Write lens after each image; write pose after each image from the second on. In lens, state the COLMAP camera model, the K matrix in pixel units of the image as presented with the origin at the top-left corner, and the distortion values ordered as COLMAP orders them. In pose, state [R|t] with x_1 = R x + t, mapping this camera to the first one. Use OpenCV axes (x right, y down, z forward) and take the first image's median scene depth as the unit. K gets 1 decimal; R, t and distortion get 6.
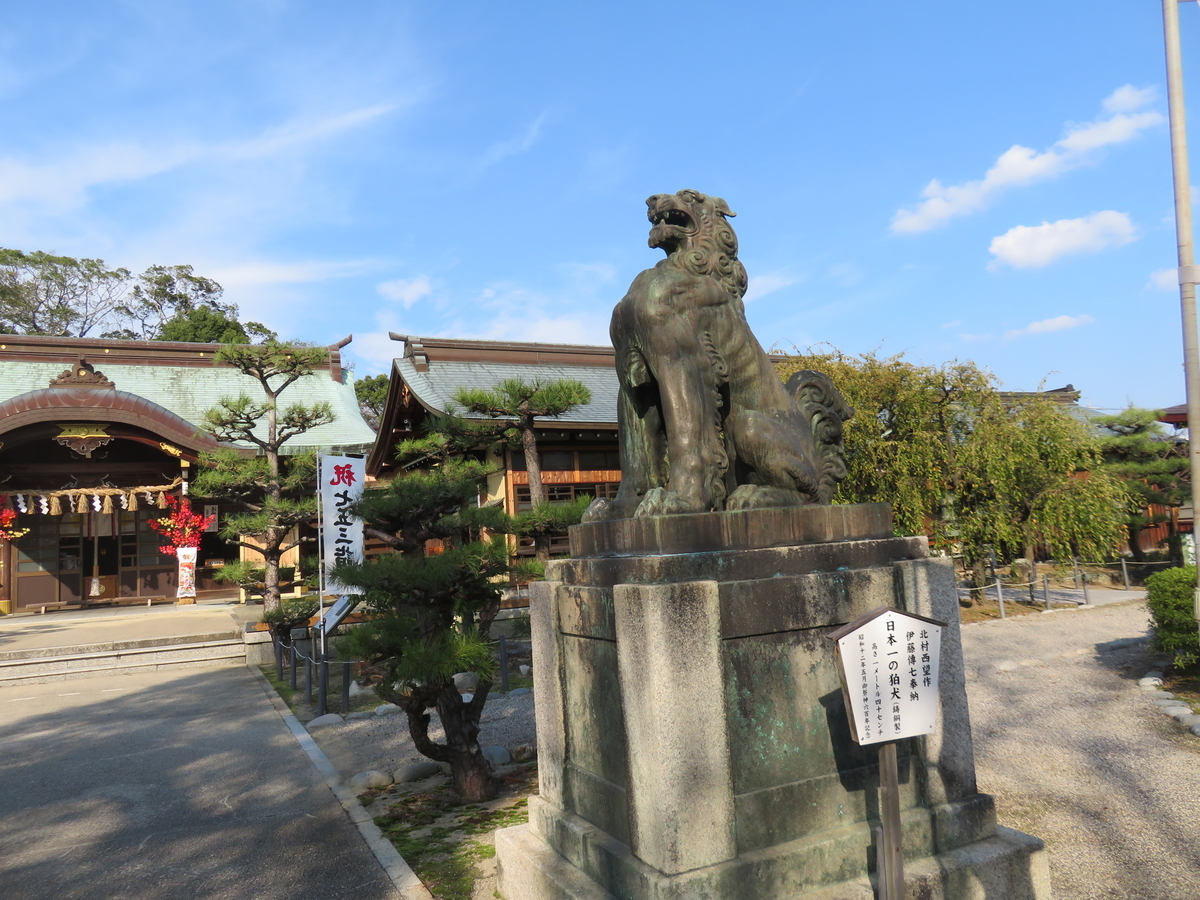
lens RADIAL K [[836.7, 0, 612.9], [0, 836.7, 448.0], [0, 0, 1]] dist [-0.030189, 0.000792]
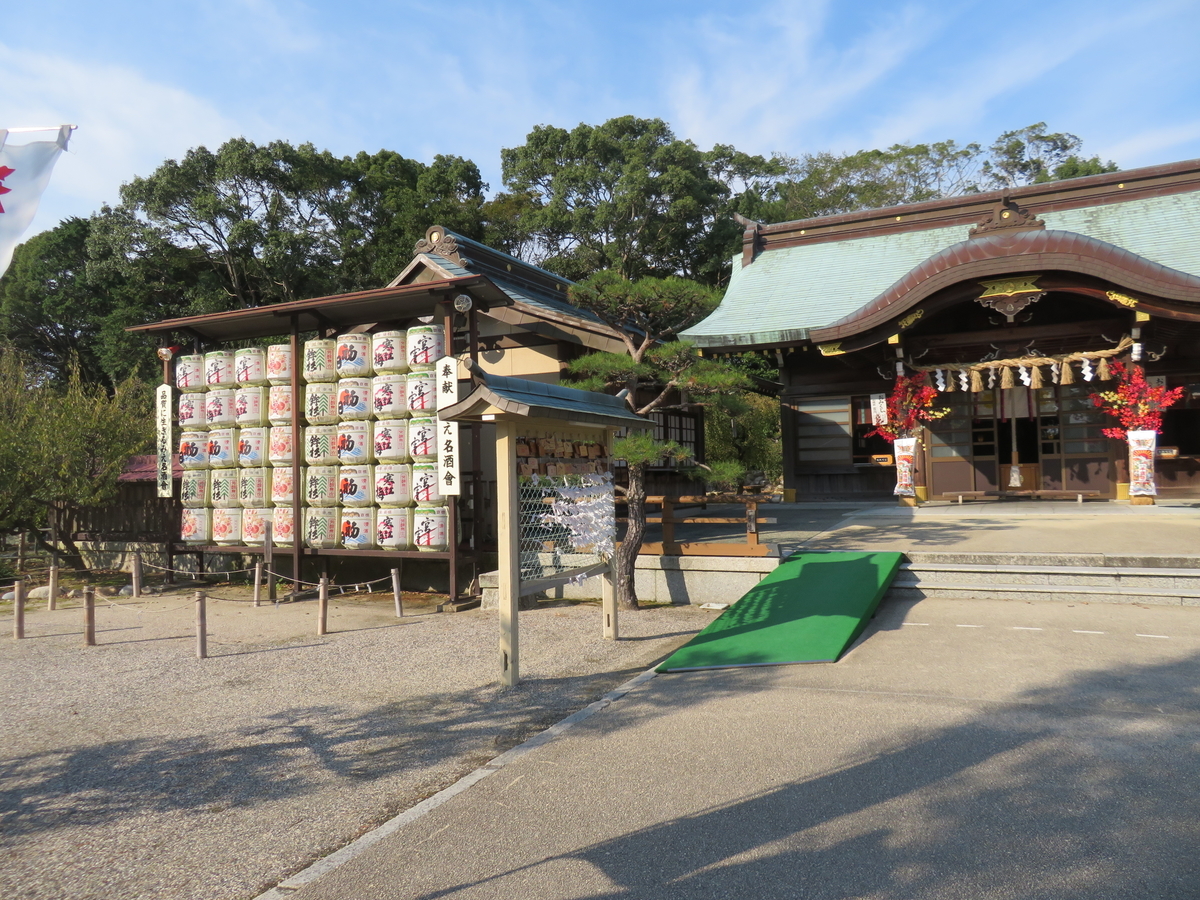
lens RADIAL K [[860.4, 0, 600.0], [0, 860.4, 450.0], [0, 0, 1]] dist [-0.005639, -0.000022]
pose [[0.593211, 0.025047, -0.804657, -0.182809], [0.082000, 0.992438, 0.091344, 0.026915], [0.800860, -0.120168, 0.586671, 0.150108]]
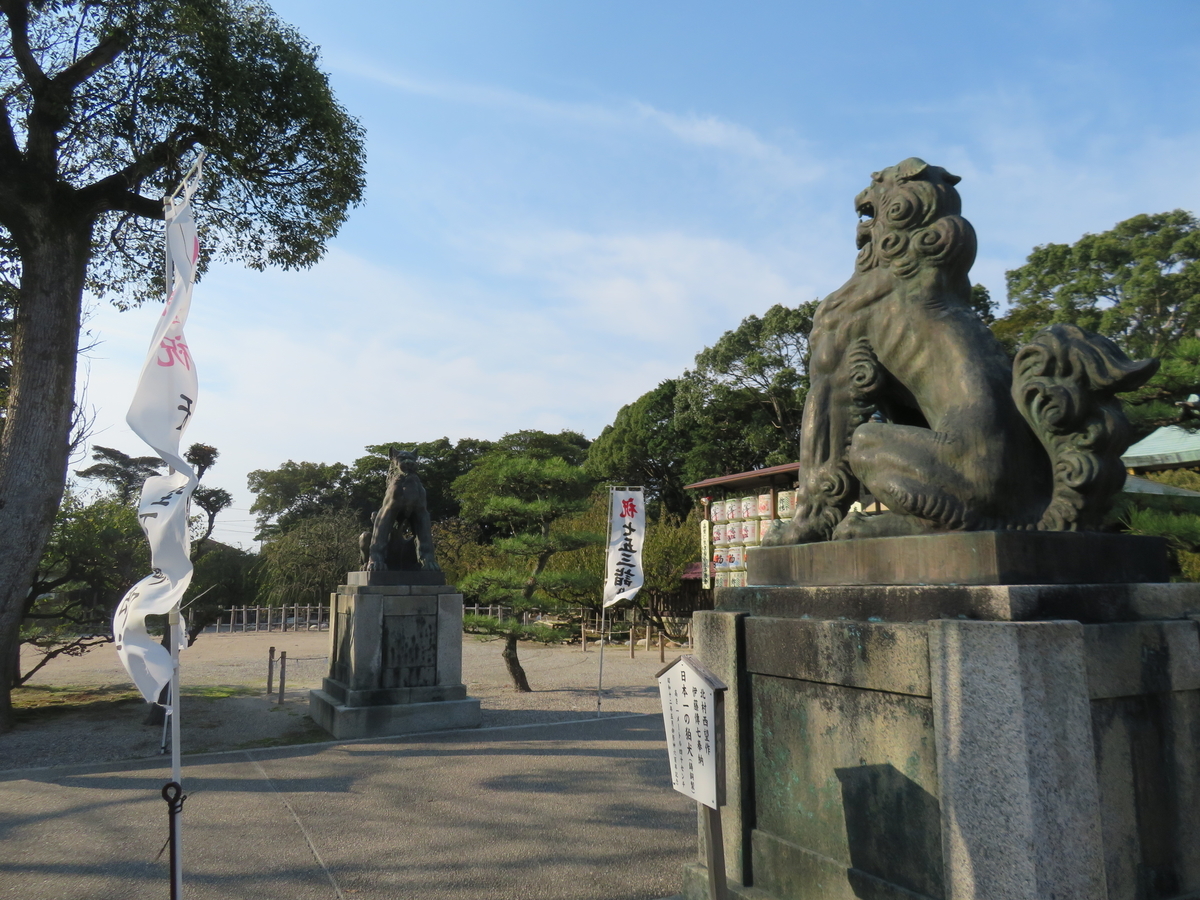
lens RADIAL K [[860.4, 0, 600.0], [0, 860.4, 450.0], [0, 0, 1]] dist [-0.005639, -0.000022]
pose [[-0.000706, -0.093248, -0.995643, 0.204703], [0.123961, 0.987955, -0.092616, 0.005797], [0.992287, -0.123486, 0.010862, 0.142005]]
